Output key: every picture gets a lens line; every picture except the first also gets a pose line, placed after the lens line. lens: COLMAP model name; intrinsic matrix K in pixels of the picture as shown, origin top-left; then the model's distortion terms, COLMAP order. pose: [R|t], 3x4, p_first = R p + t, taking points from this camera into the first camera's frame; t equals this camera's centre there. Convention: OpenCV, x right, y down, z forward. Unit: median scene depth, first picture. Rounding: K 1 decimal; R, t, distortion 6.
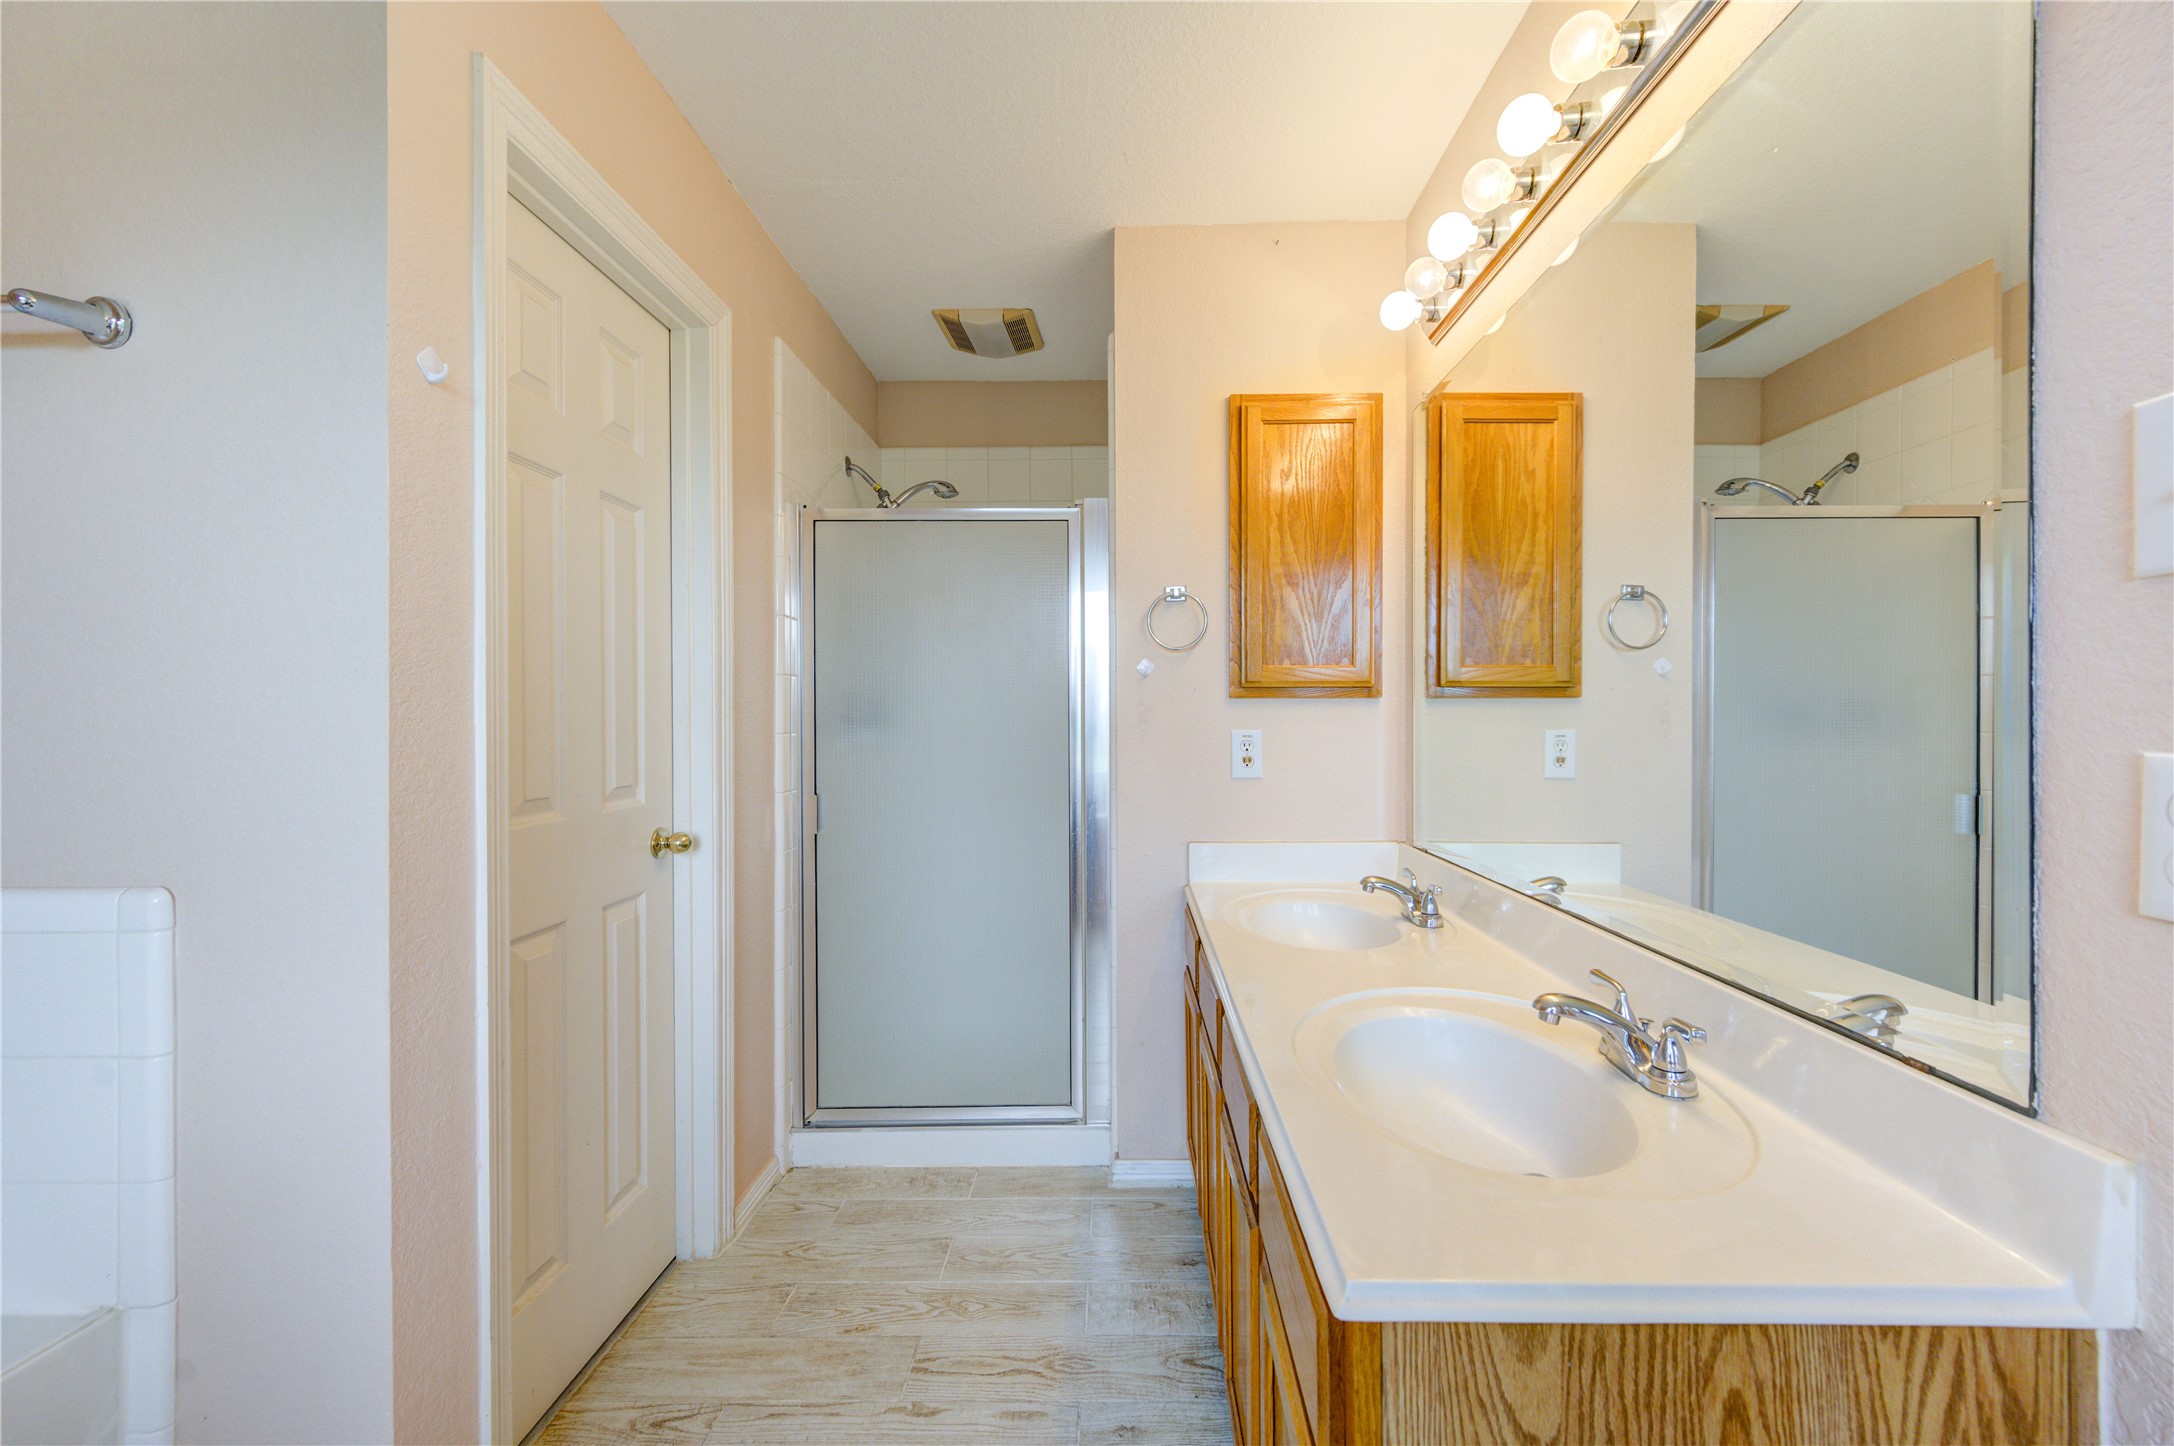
lens RADIAL K [[855.5, 0, 1110.0], [0, 855.5, 719.0], [0, 0, 1]] dist [0.002149, 0.000117]
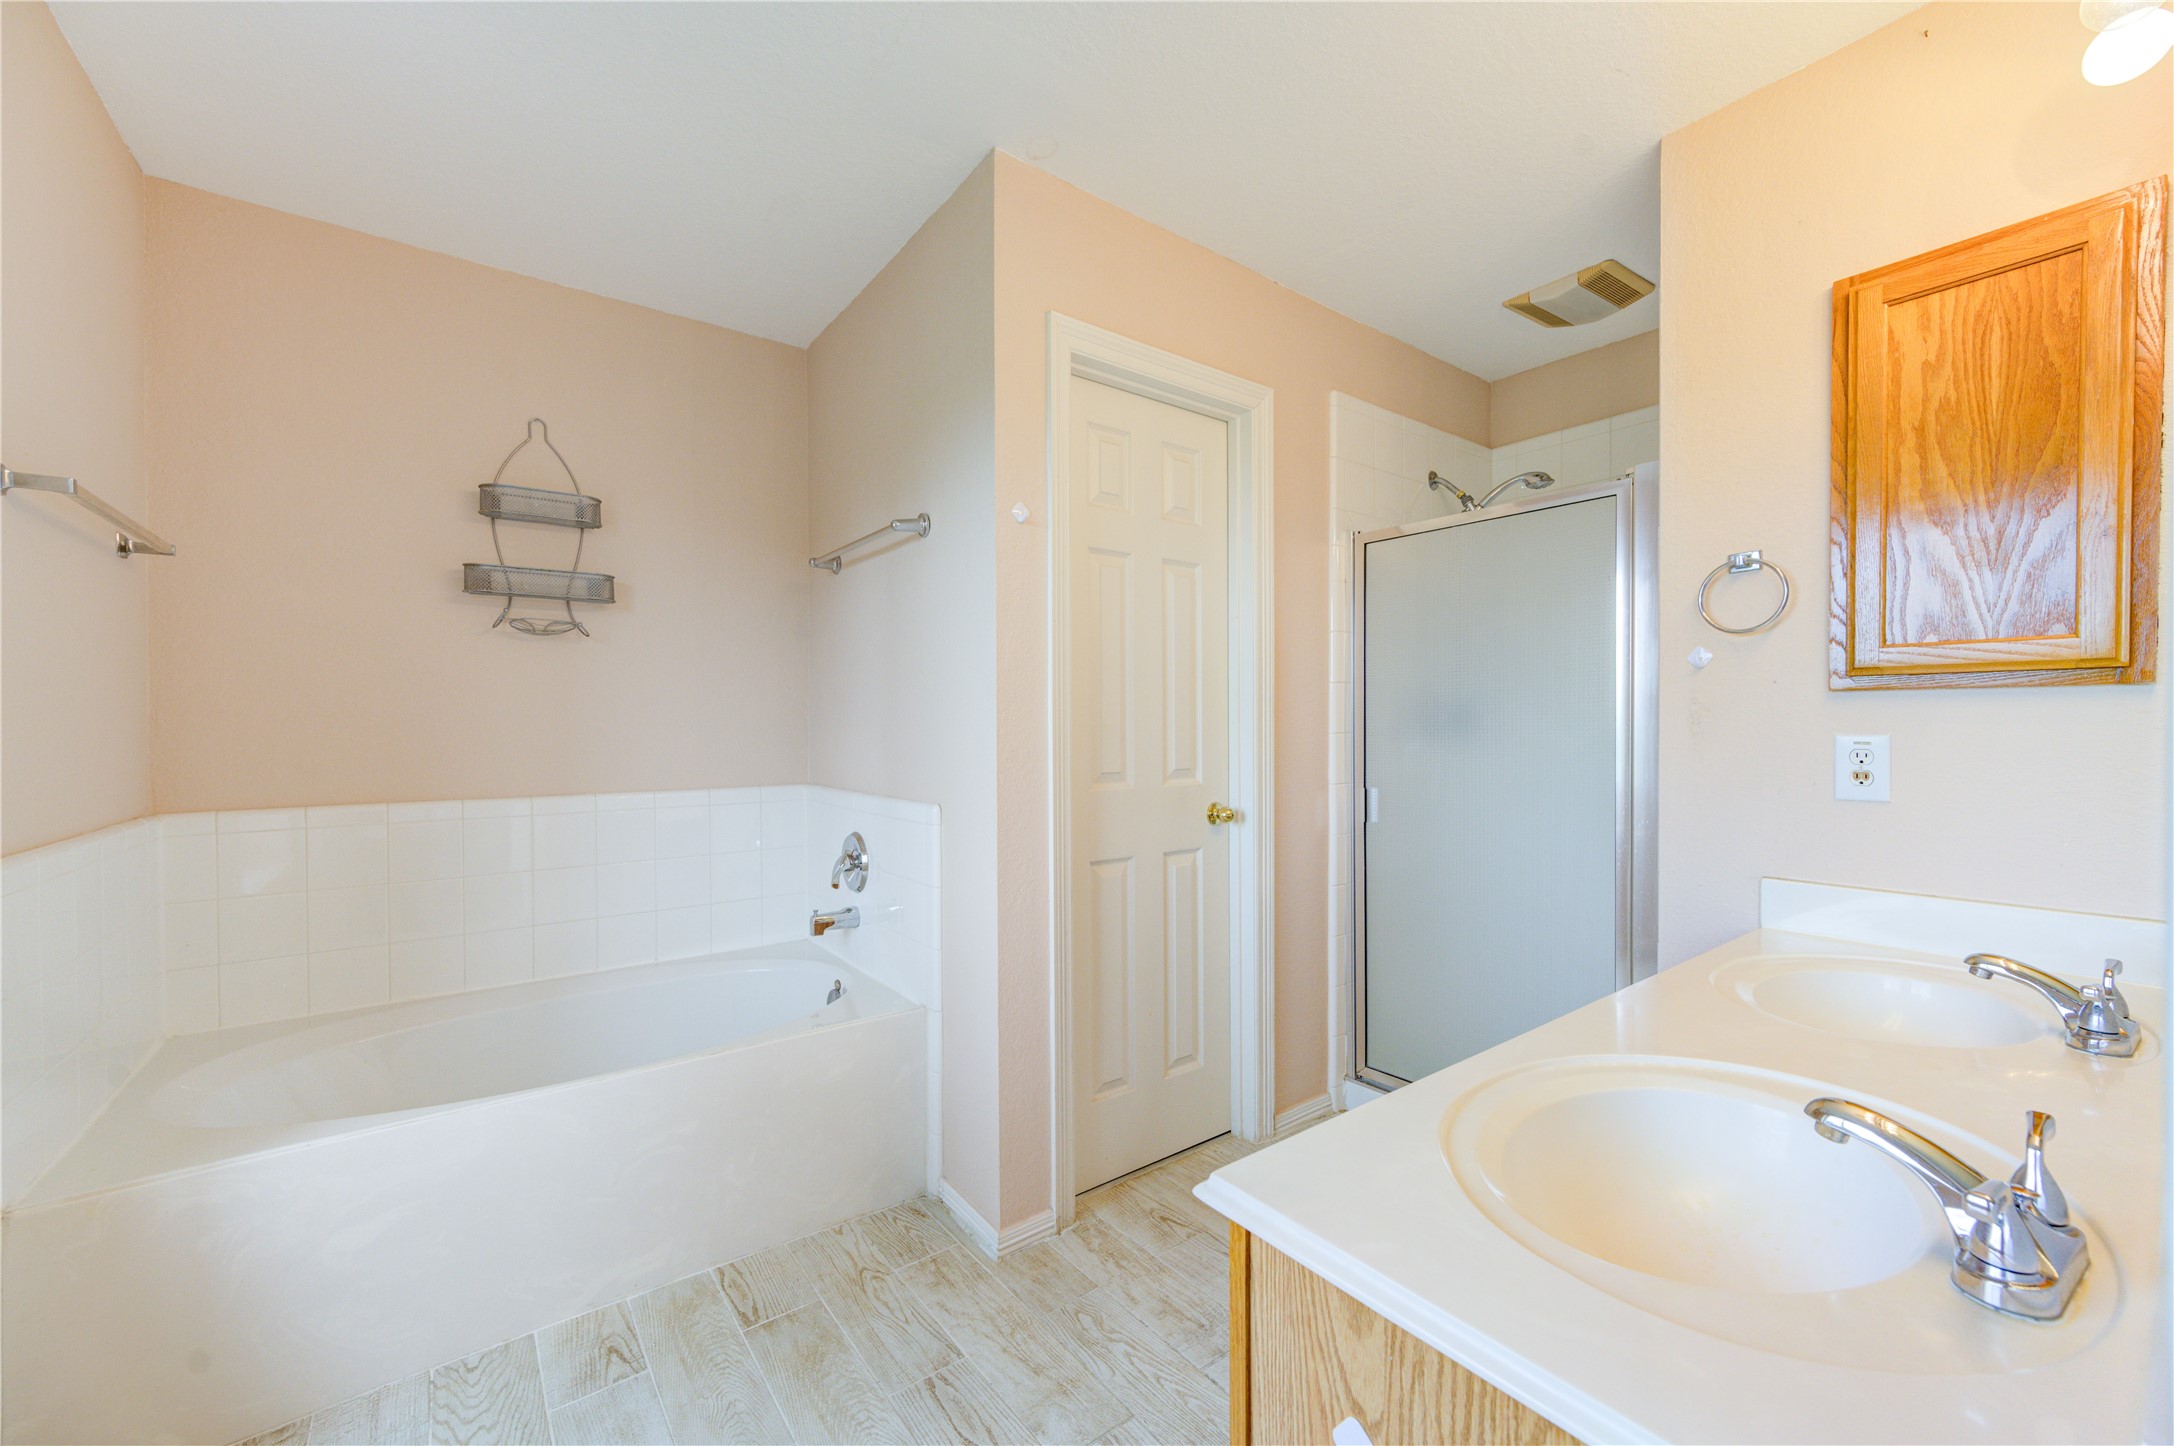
lens RADIAL K [[847.7, 0, 1093.7], [0, 847.7, 735.4], [0, 0, 1]] dist [0.003165, 0.000353]
pose [[0.615109, 0.012601, -0.788341, 0.362512], [-0.001139, 0.999885, 0.015094, 0.003544], [0.788441, -0.008387, 0.615053, 0.040228]]
